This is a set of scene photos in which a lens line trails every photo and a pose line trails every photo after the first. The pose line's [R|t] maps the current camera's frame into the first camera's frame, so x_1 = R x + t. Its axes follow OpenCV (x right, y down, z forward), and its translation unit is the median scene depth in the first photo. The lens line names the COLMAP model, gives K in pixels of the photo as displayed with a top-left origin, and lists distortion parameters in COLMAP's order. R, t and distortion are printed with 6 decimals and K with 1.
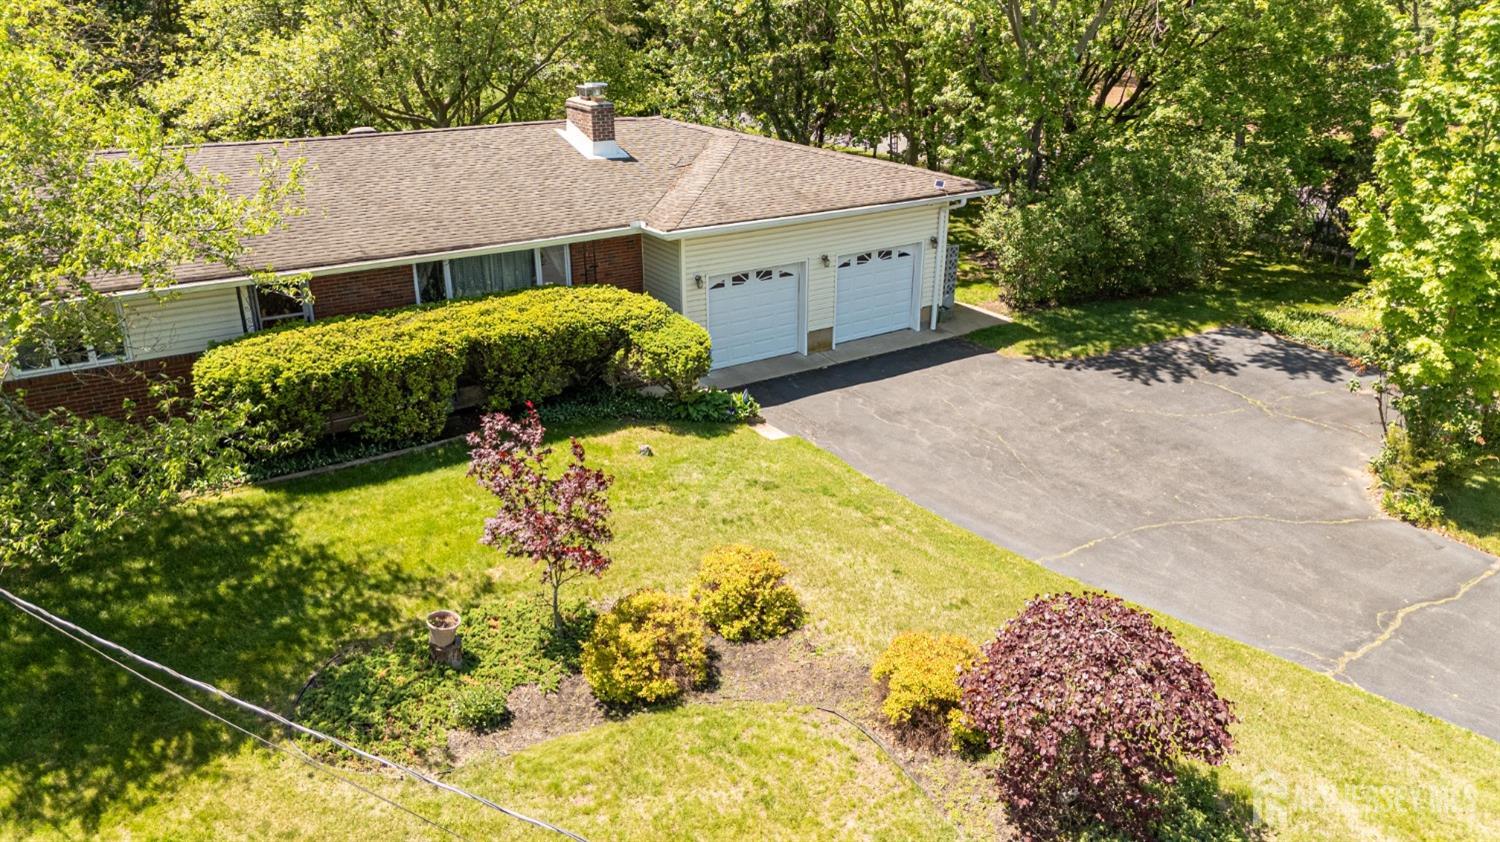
lens RADIAL K [[1084.3, 0, 750.0], [0, 1084.3, 421.0], [0, 0, 1]] dist [0.100632, -0.122331]
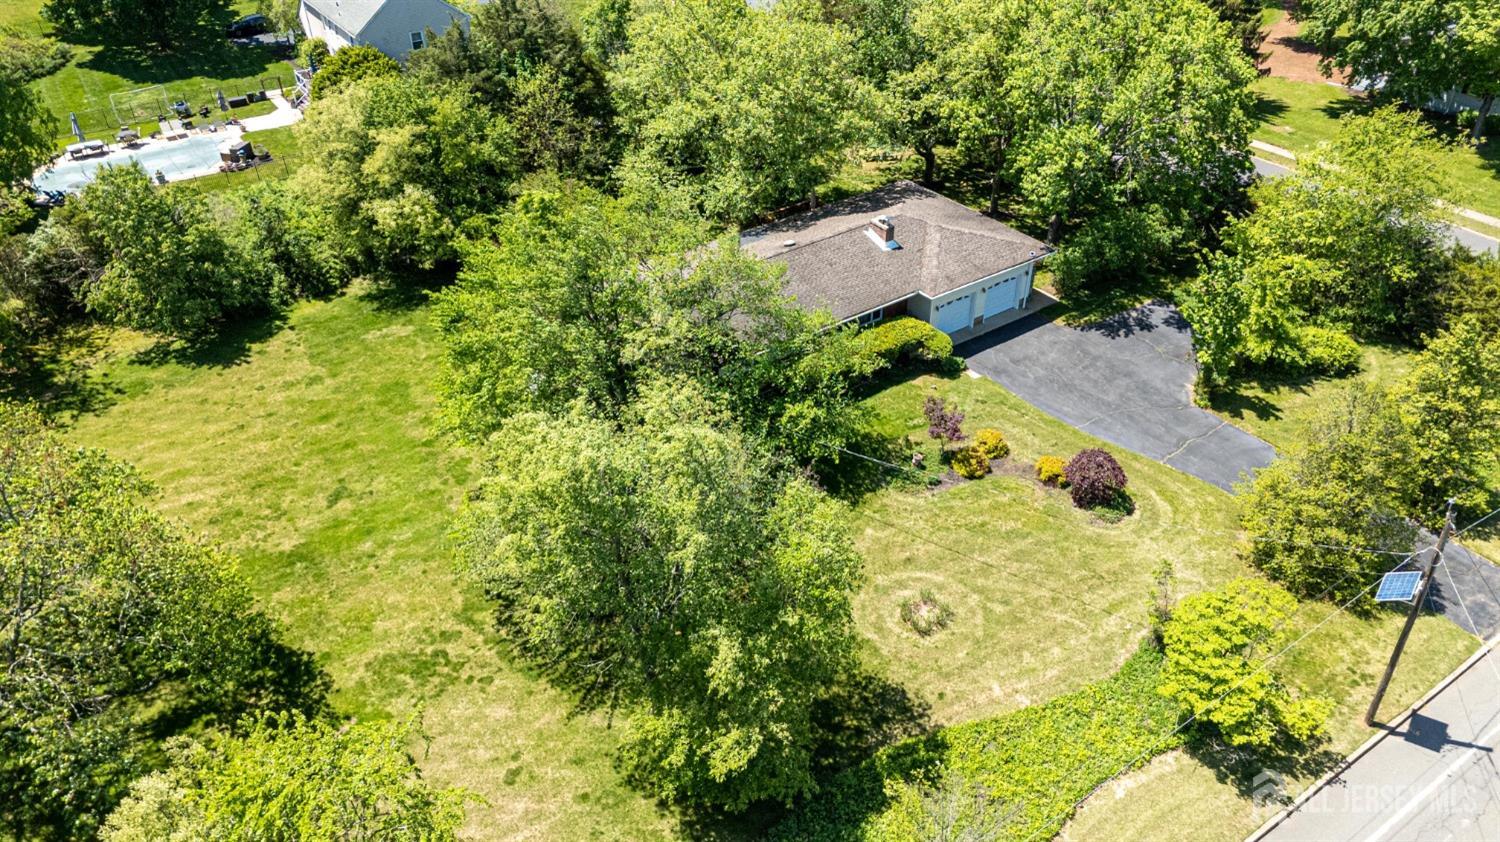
lens RADIAL K [[1059.3, 0, 750.0], [0, 1059.3, 421.0], [0, 0, 1]] dist [0.096760, -0.114728]
pose [[0.999519, -0.030160, 0.007157, -0.627316], [0.027784, 0.974065, 0.224556, -0.546624], [-0.013744, -0.224249, 0.974435, -1.775835]]
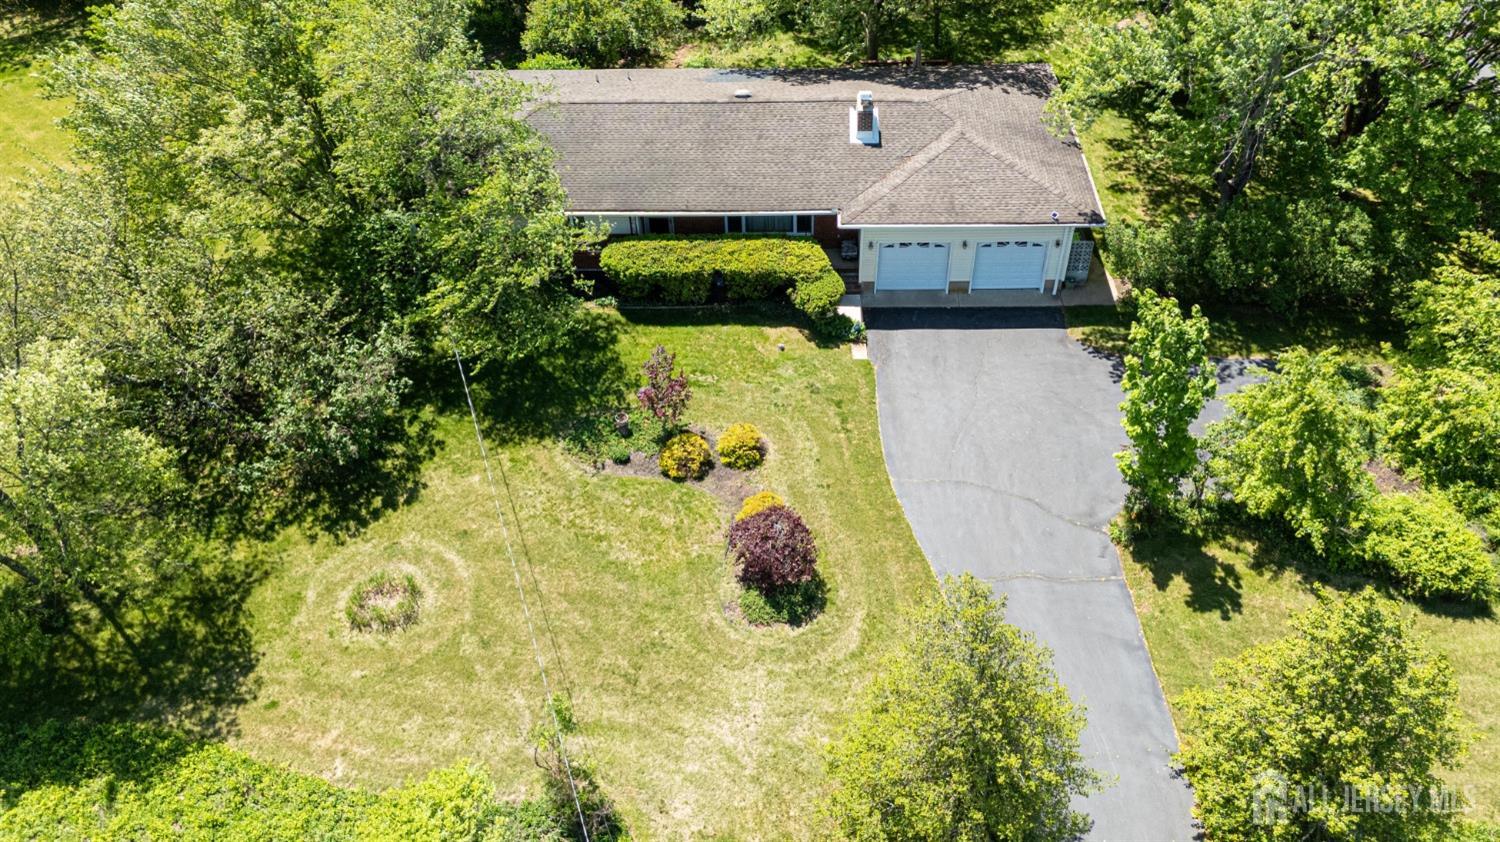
lens RADIAL K [[1084.3, 0, 750.0], [0, 1084.3, 421.0], [0, 0, 1]] dist [0.100632, -0.122331]
pose [[0.814782, 0.373453, -0.443467, 0.827304], [-0.188413, 0.893948, 0.406643, -0.680196], [0.548299, -0.247770, 0.798736, -0.674783]]
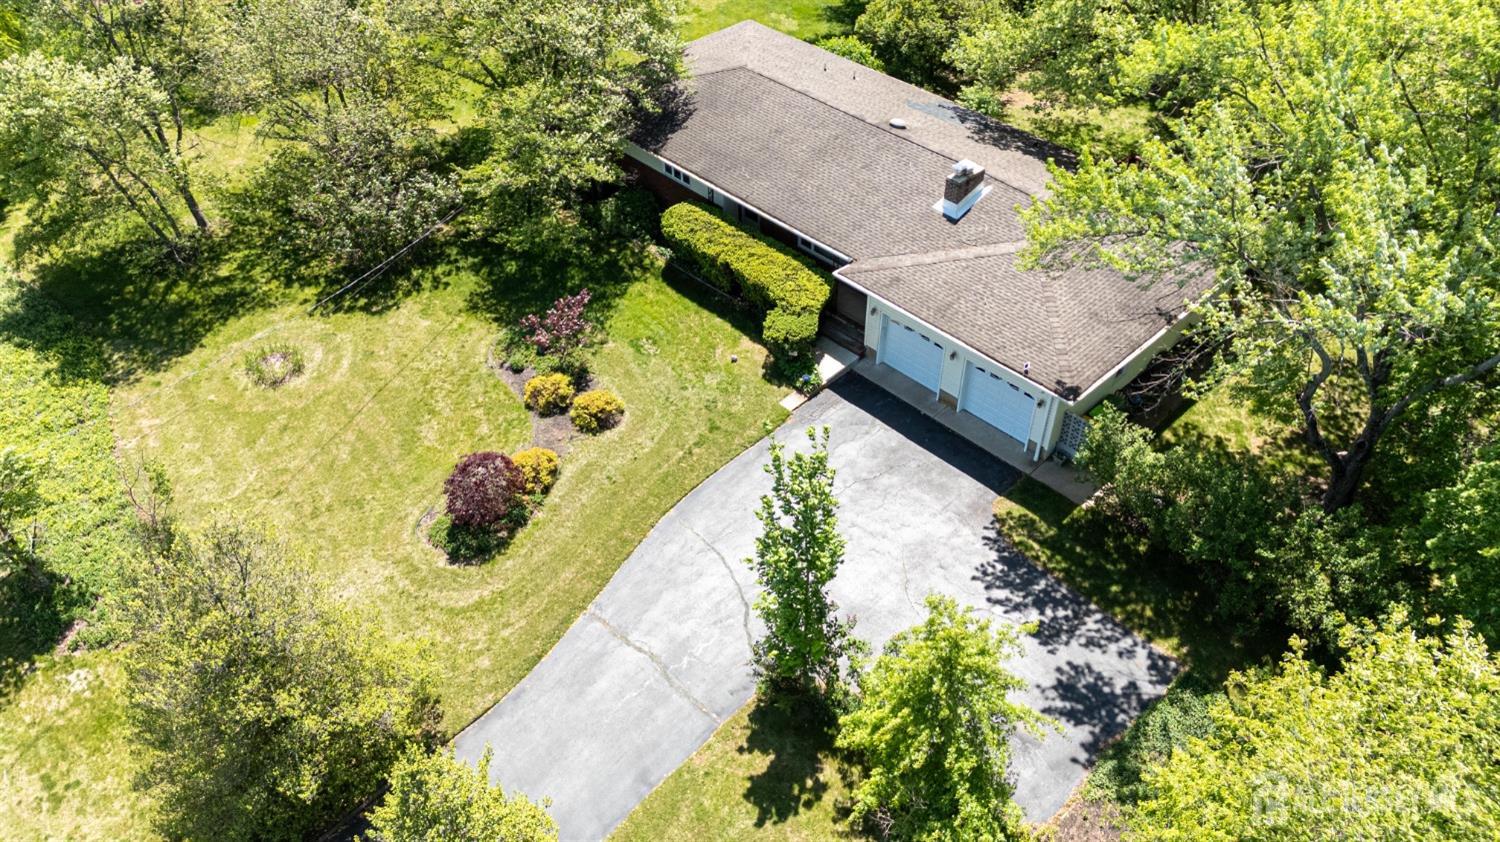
lens RADIAL K [[1065.3, 0, 779.0], [0, 1065.3, 420.5], [0, 0, 1]] dist [0.032816, -0.032151]
pose [[0.205776, 0.660882, -0.721728, 1.438319], [-0.371376, 0.735078, 0.567222, -1.052334], [0.905393, 0.151312, 0.396697, 0.359835]]
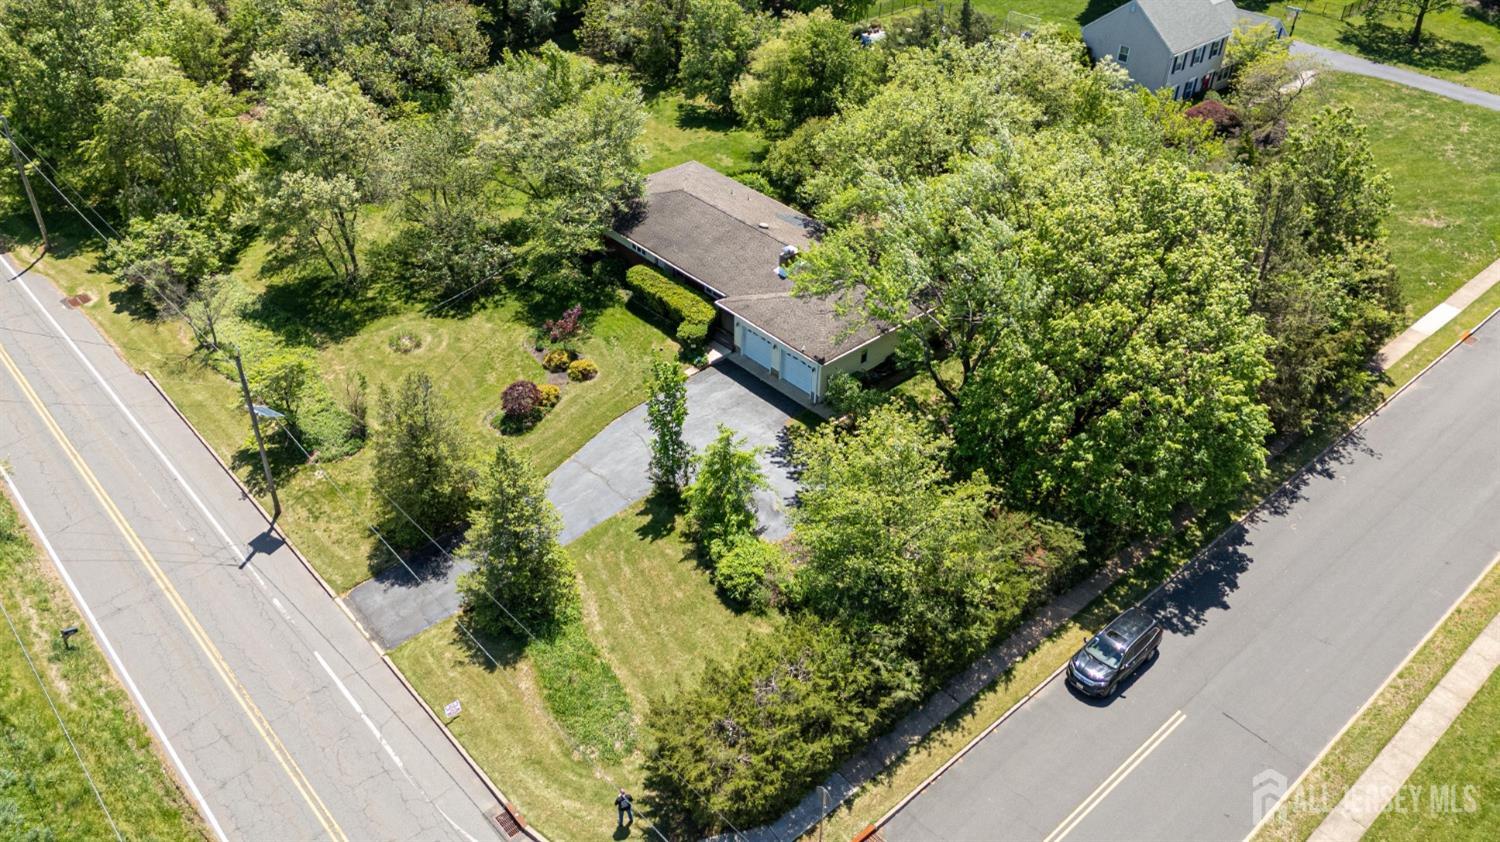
lens RADIAL K [[1083.1, 0, 813.7], [0, 1083.1, 424.8], [0, 0, 1]] dist [0.003927, 0.000723]
pose [[0.202190, 0.598546, -0.775153, 3.000469], [-0.411277, 0.770218, 0.487459, -1.772401], [0.888803, 0.220243, 0.401899, 0.102357]]
